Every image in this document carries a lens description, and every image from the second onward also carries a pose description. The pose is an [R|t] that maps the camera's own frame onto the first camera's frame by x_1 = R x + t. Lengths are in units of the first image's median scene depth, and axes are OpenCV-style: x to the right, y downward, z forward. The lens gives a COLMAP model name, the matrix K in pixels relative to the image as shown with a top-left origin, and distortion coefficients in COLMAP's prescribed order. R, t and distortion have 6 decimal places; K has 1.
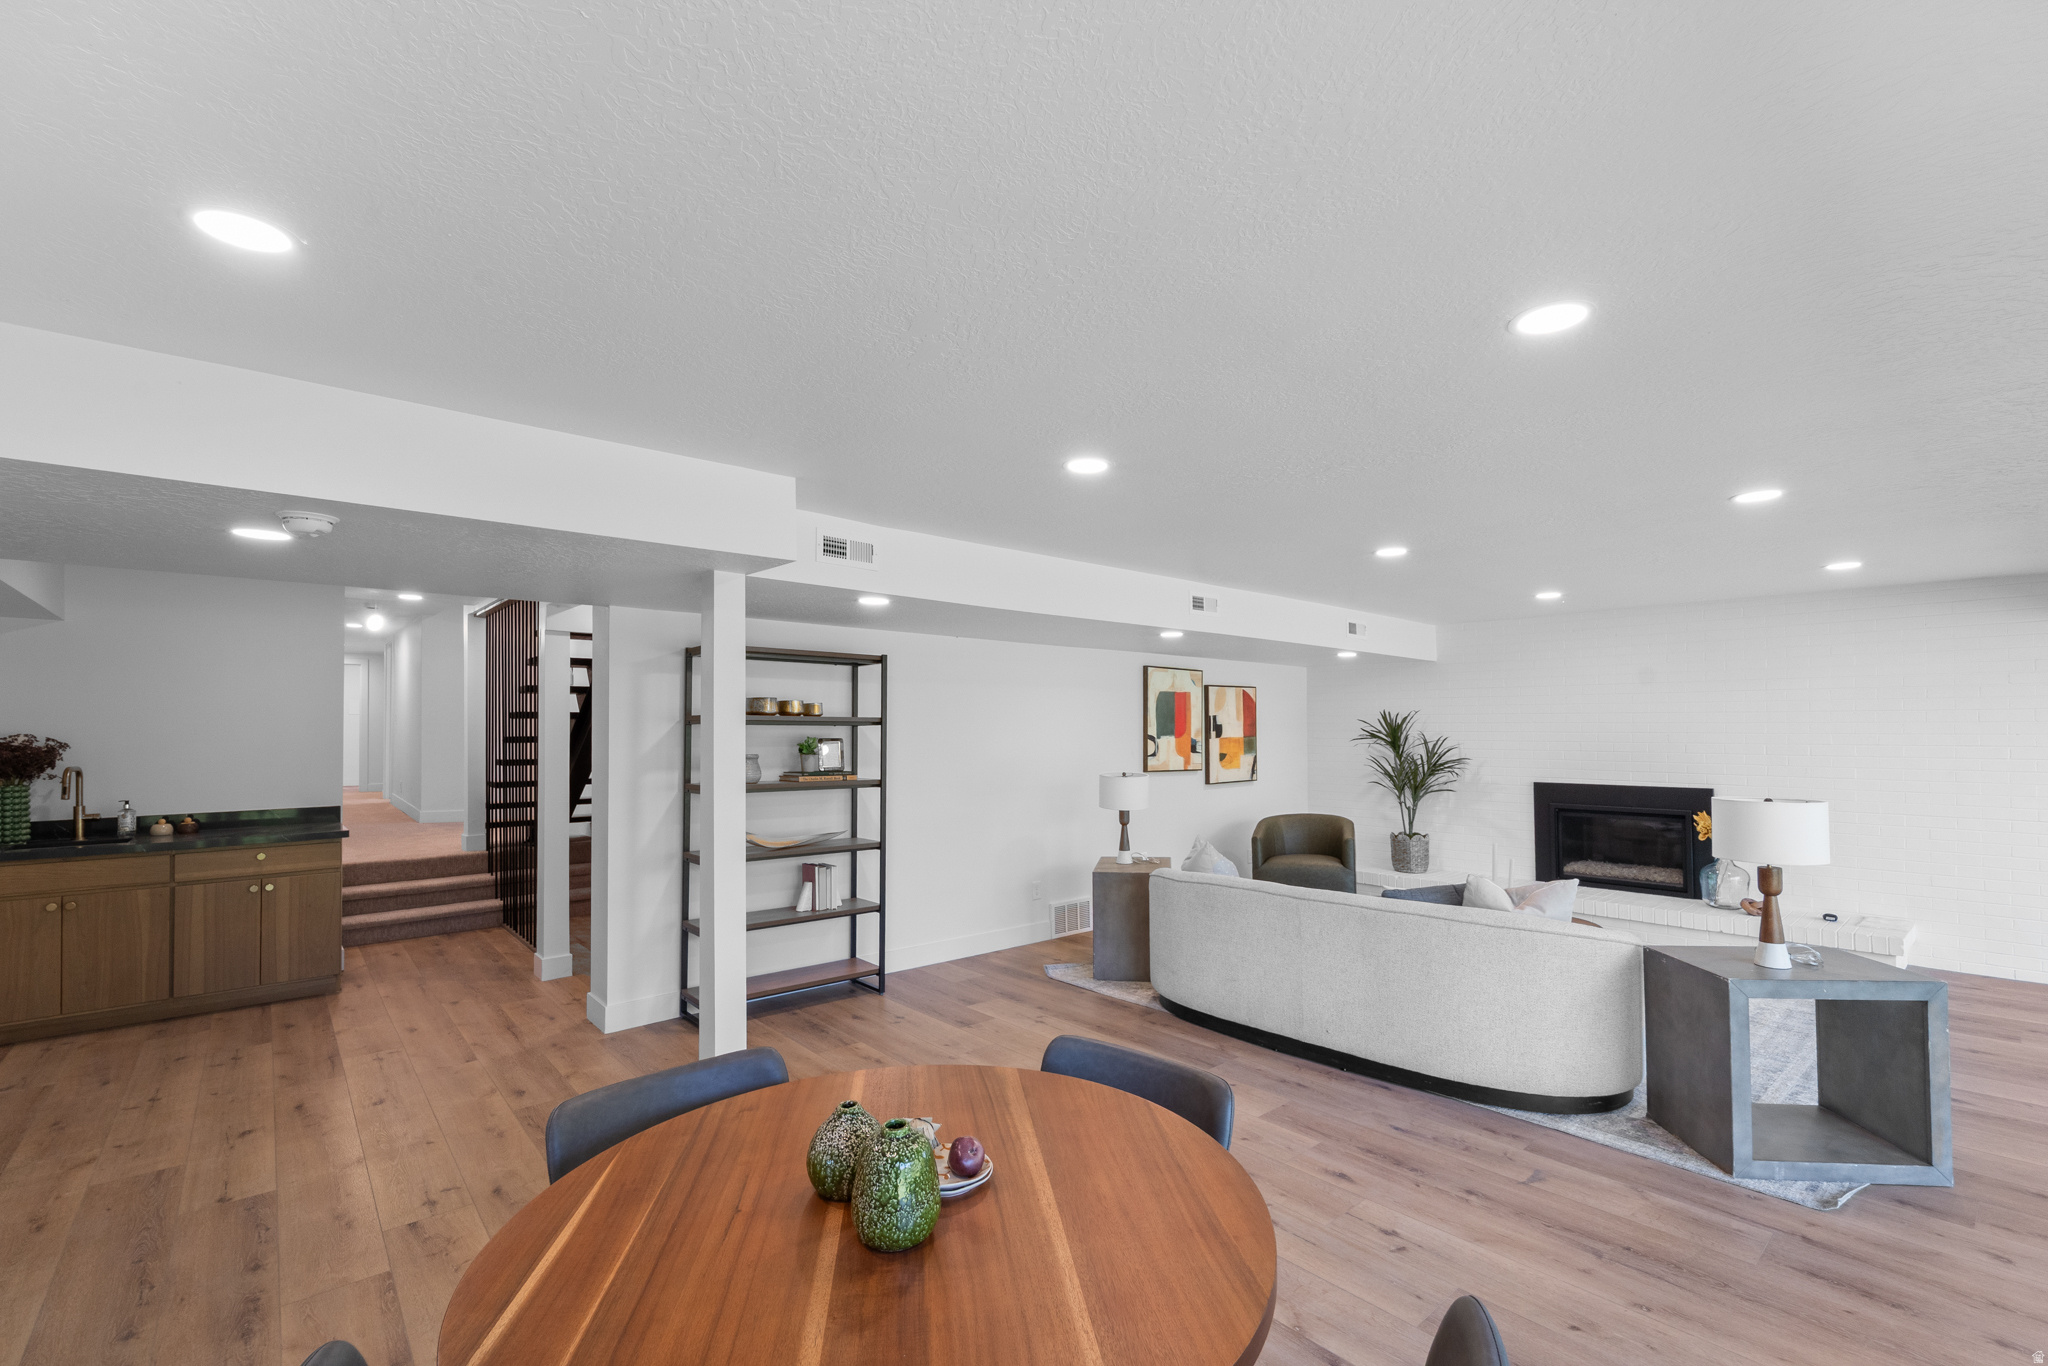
lens RADIAL K [[877.5, 0, 1050.1], [0, 877.5, 717.2], [0, 0, 1]] dist [0.001226, 0.000056]
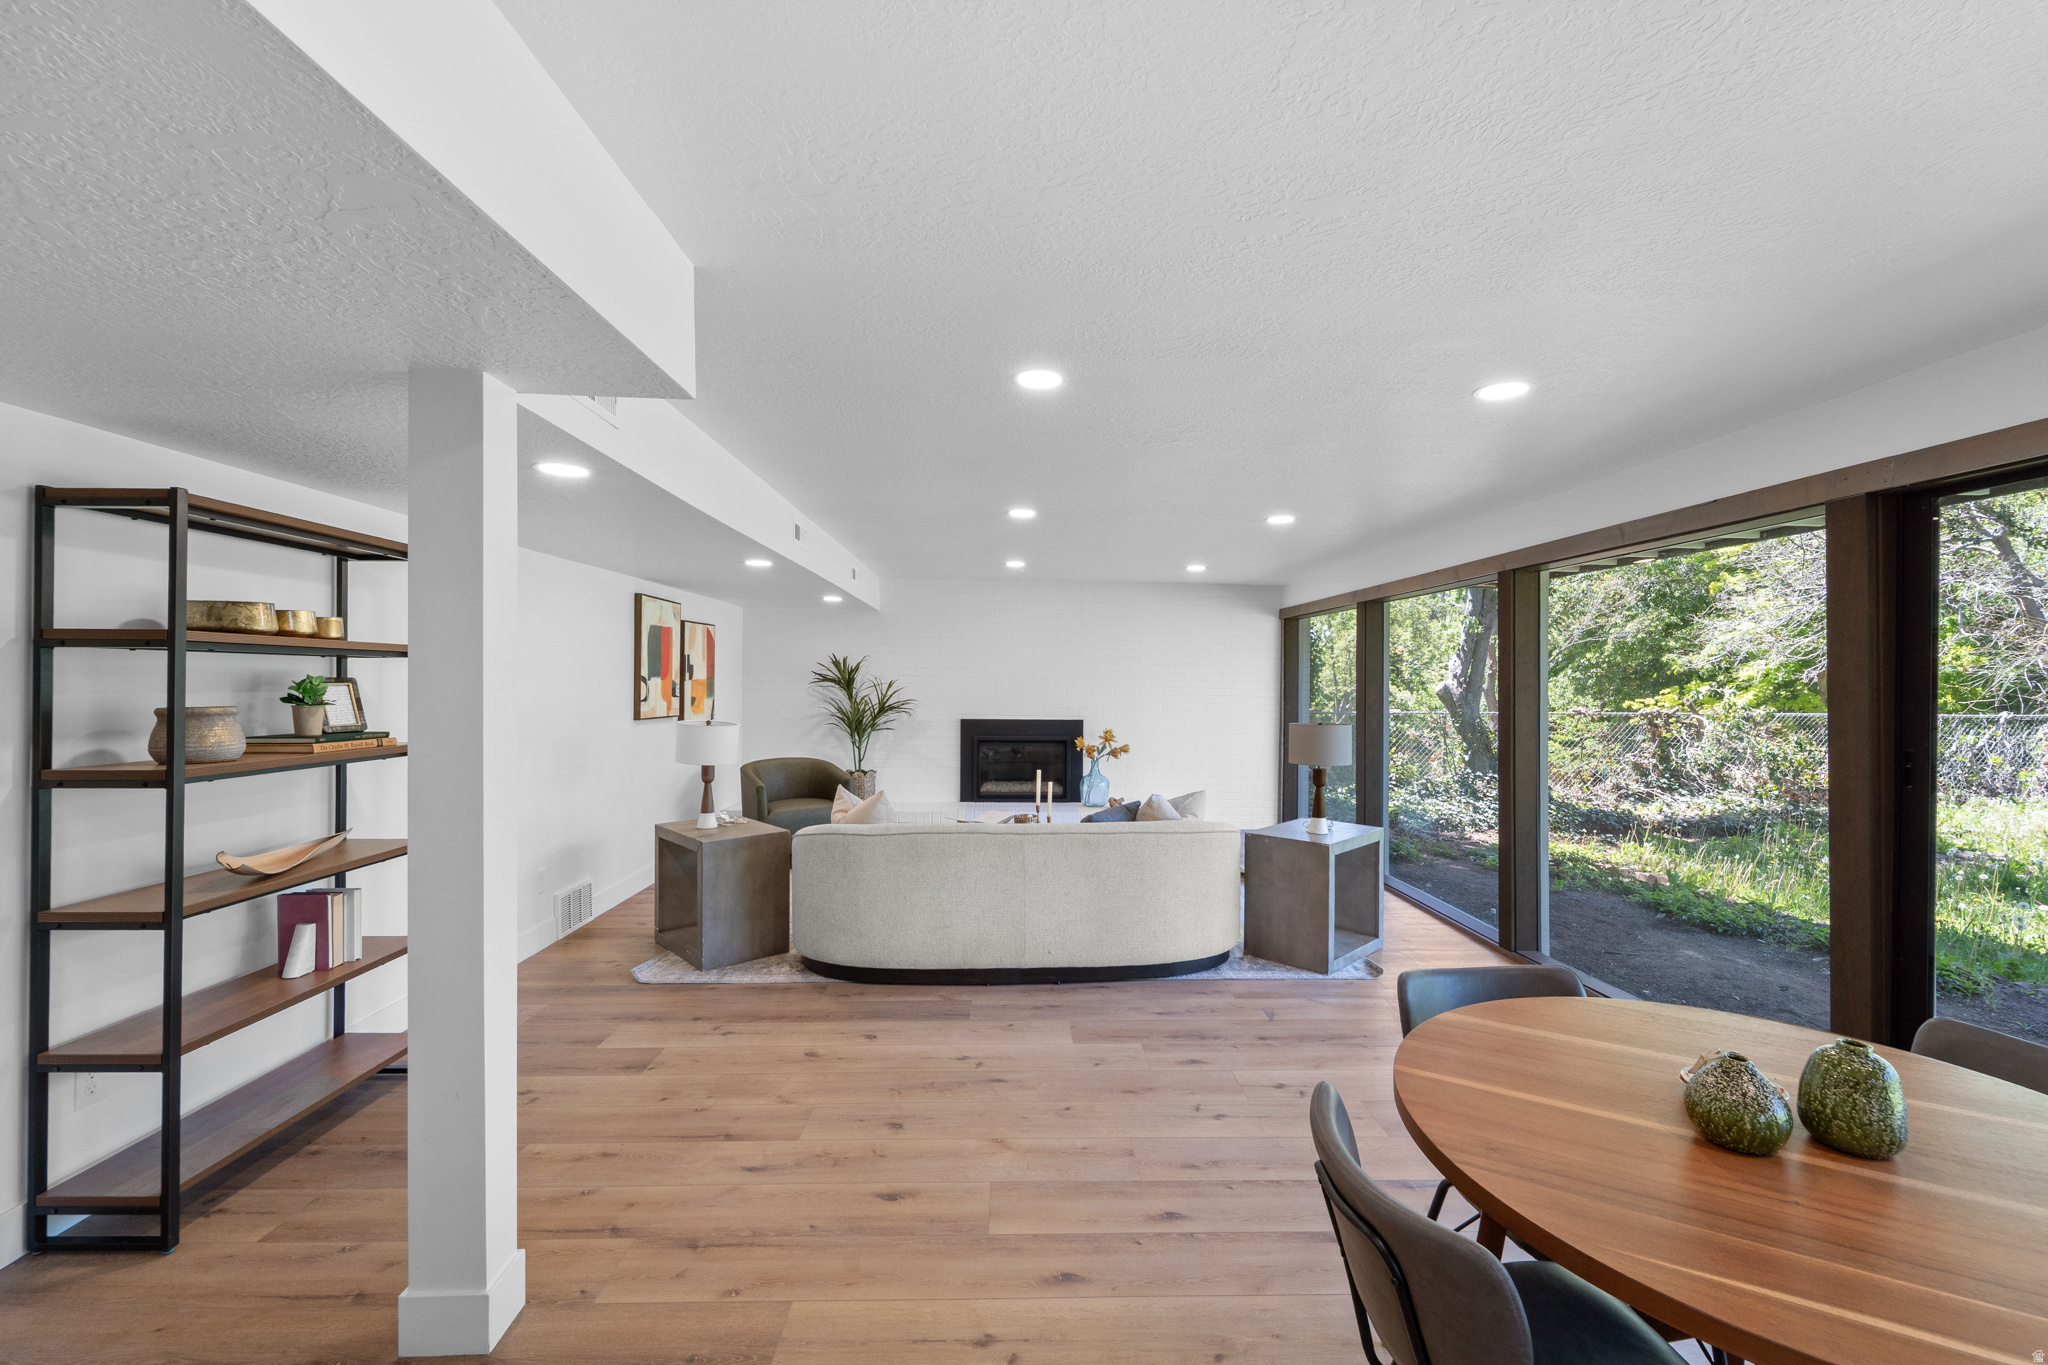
lens RADIAL K [[859.8, 0, 1024.0], [0, 859.8, 682.5], [0, 0, 1]] dist [-0.000537, -0.000268]
pose [[0.645718, 0.003698, 0.763567, -0.351320], [-0.023816, 0.999599, 0.015298, 0.006514], [-0.763204, -0.028063, 0.645548, 0.236531]]
